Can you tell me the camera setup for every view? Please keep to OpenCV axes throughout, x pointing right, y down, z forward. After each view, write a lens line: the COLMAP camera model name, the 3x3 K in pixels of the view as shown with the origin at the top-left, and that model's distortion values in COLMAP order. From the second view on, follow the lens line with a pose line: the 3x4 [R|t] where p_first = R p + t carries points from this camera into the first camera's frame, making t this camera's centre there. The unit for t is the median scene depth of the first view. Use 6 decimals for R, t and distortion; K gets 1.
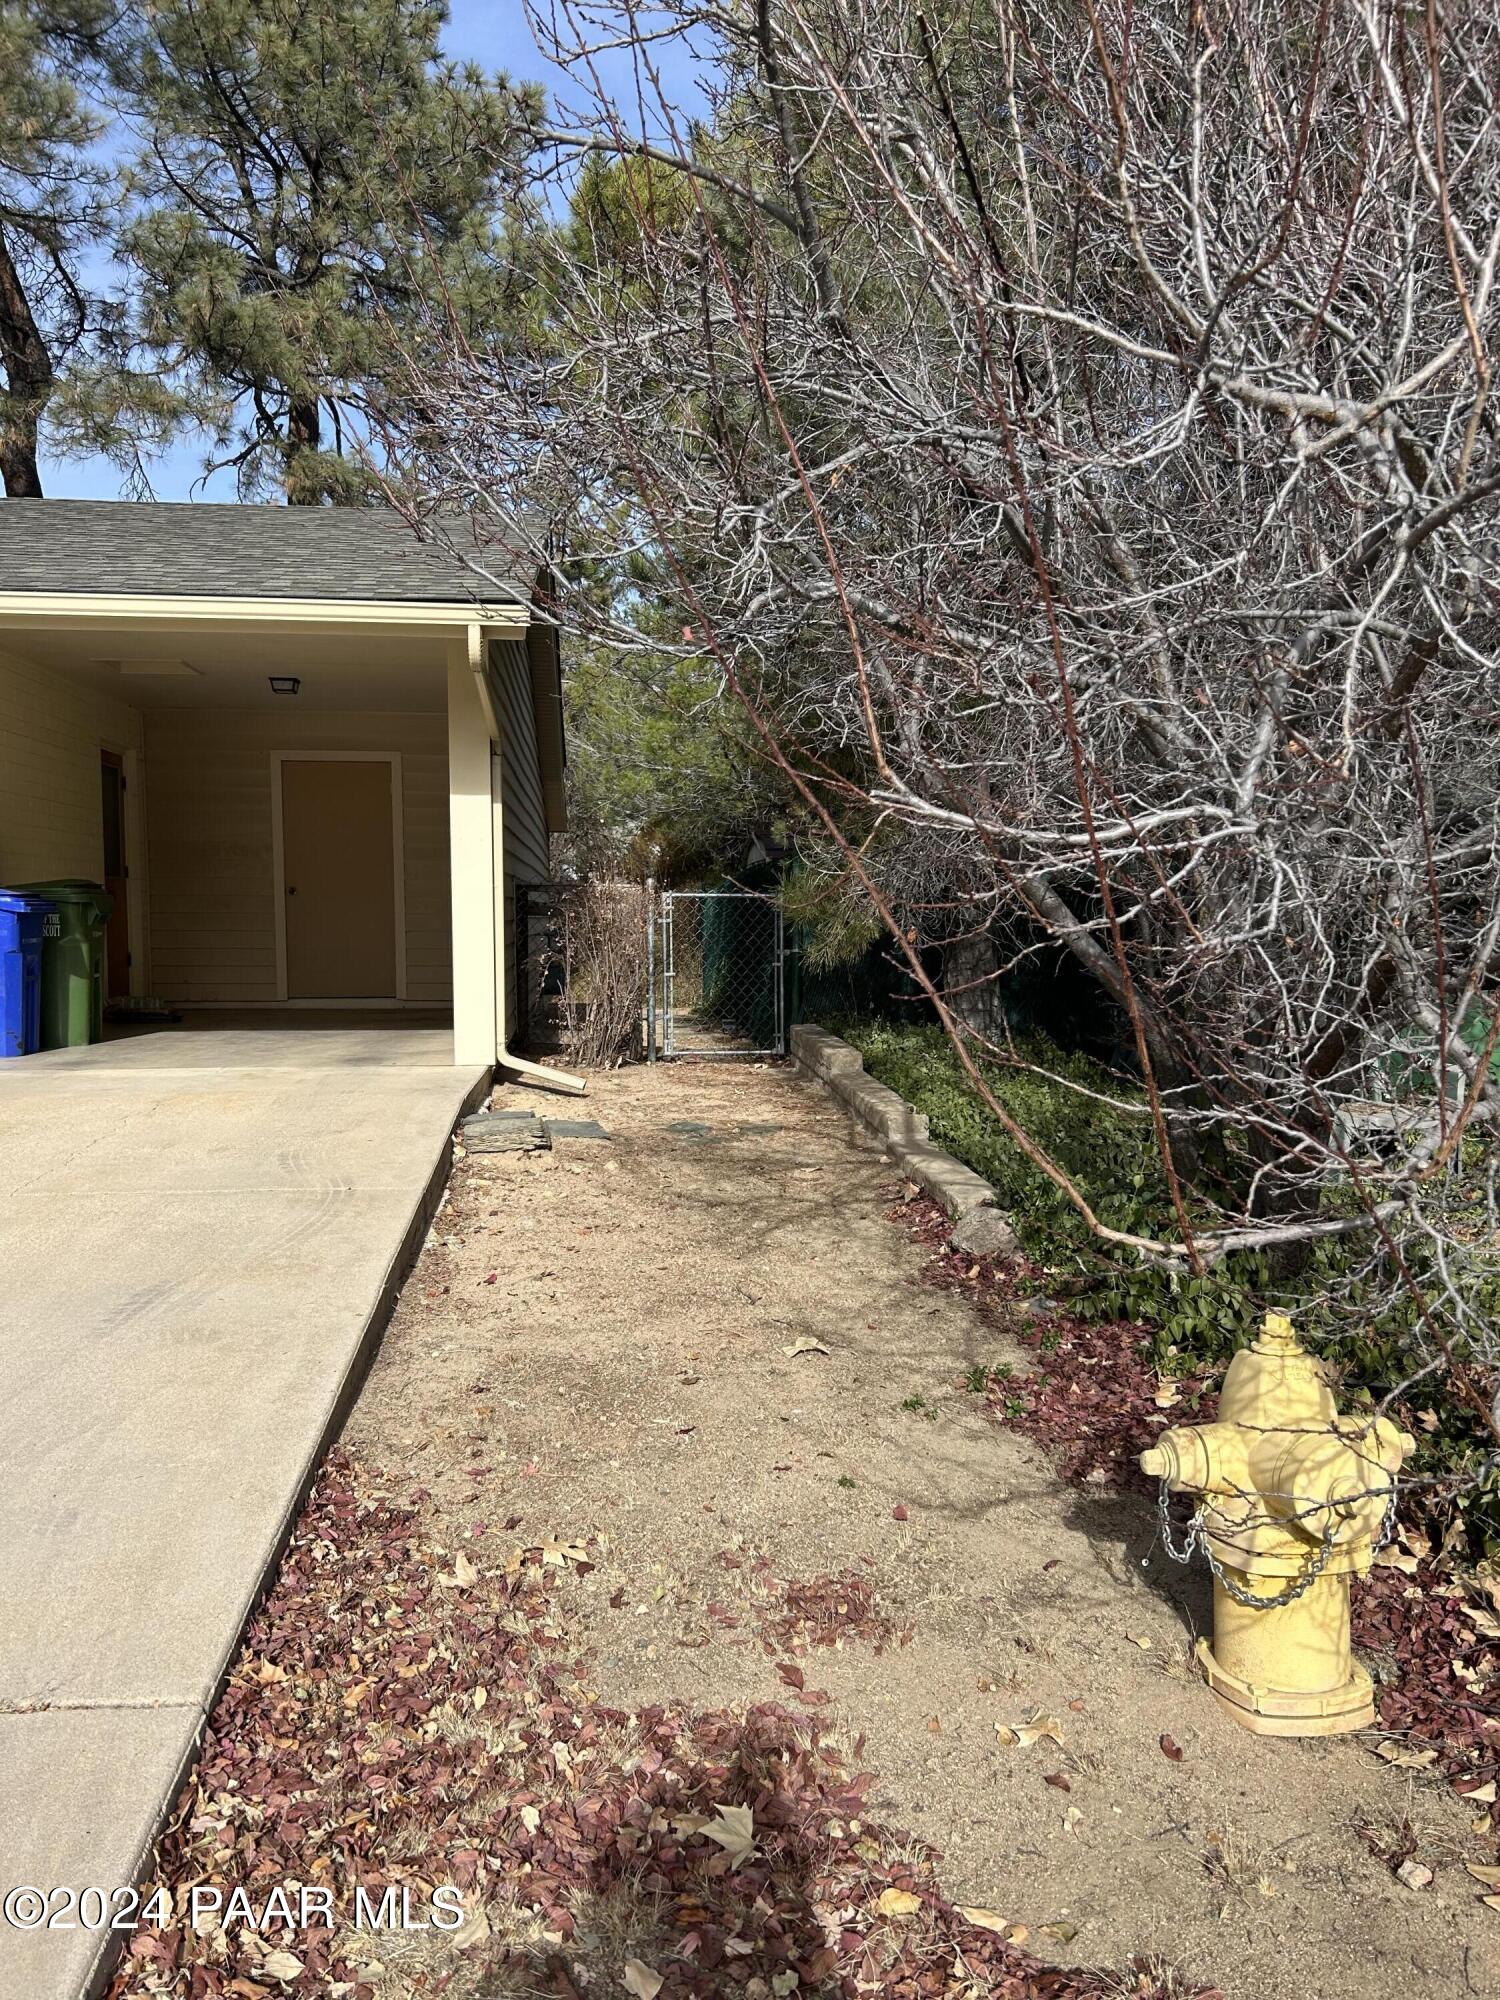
lens RADIAL K [[1474.7, 0, 750.0], [0, 1474.7, 1000.0], [0, 0, 1]] dist [0.050371, -0.055439]
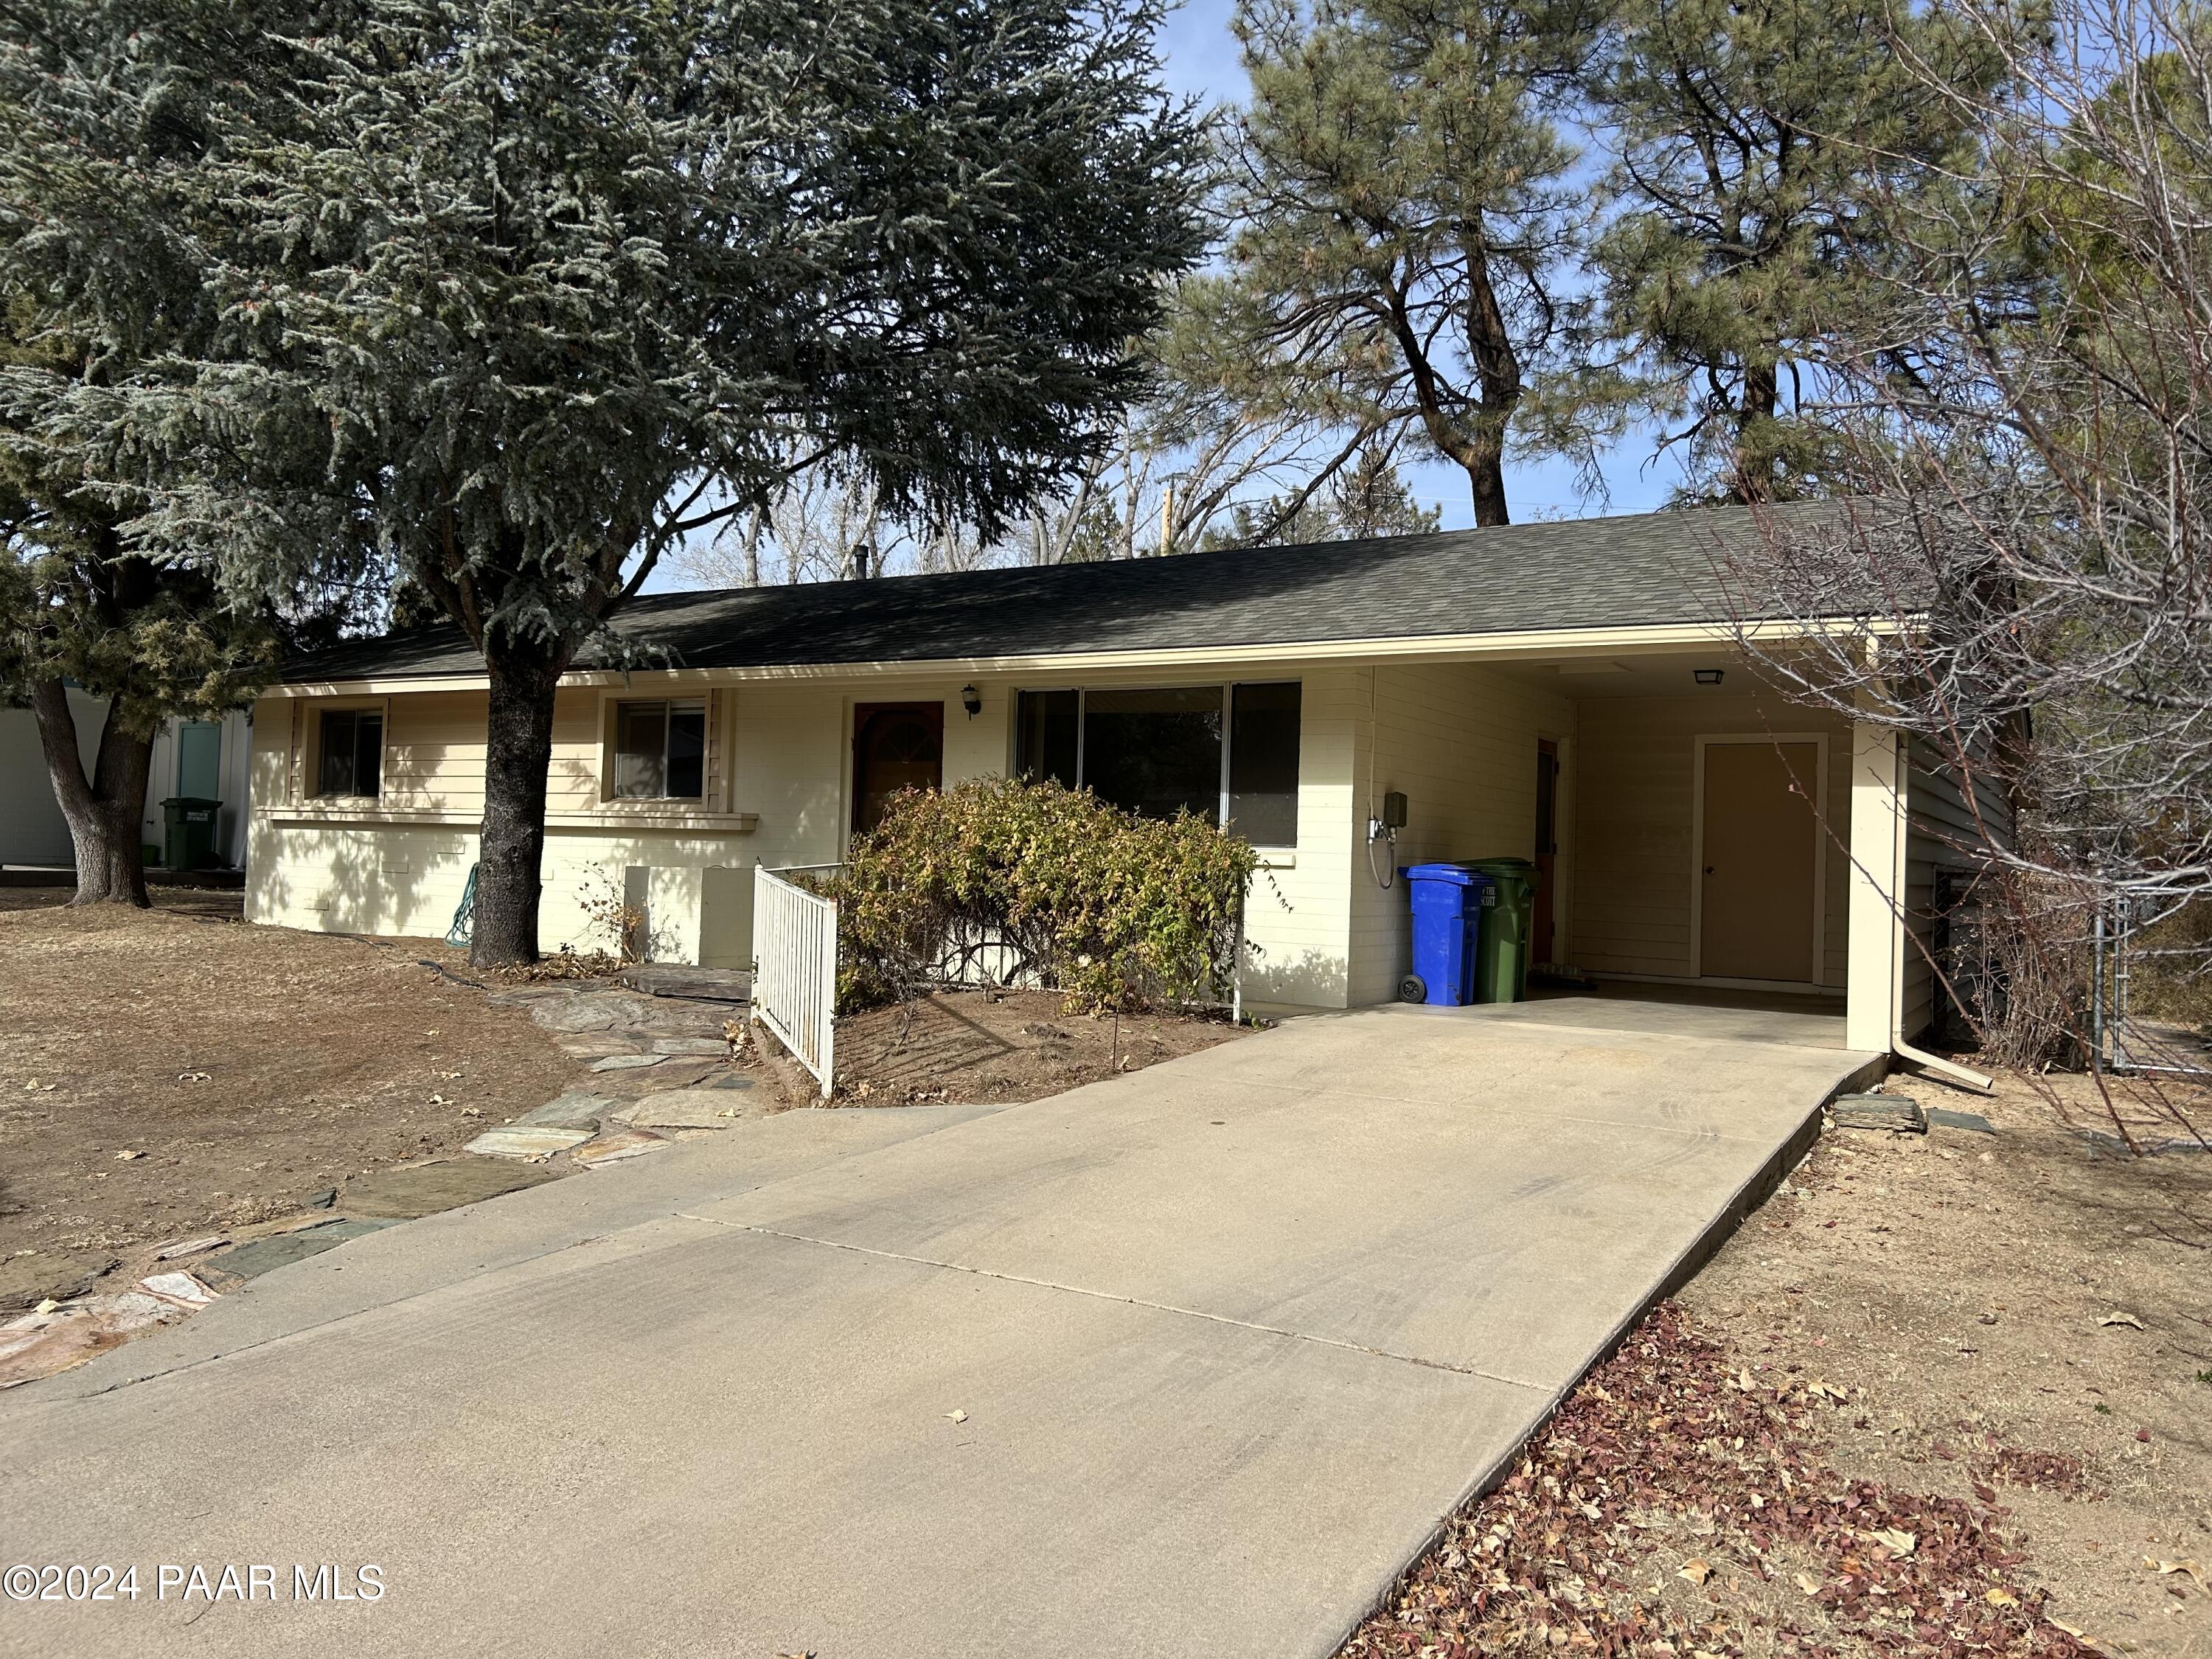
lens RADIAL K [[1631.1, 0, 1106.0], [0, 1631.1, 829.5], [0, 0, 1]] dist [0.050371, -0.055439]
pose [[0.785198, 0.015415, -0.619052, 0.098702], [-0.072253, 0.995143, -0.066864, 0.005689], [0.615015, 0.097230, 0.782498, -0.218288]]
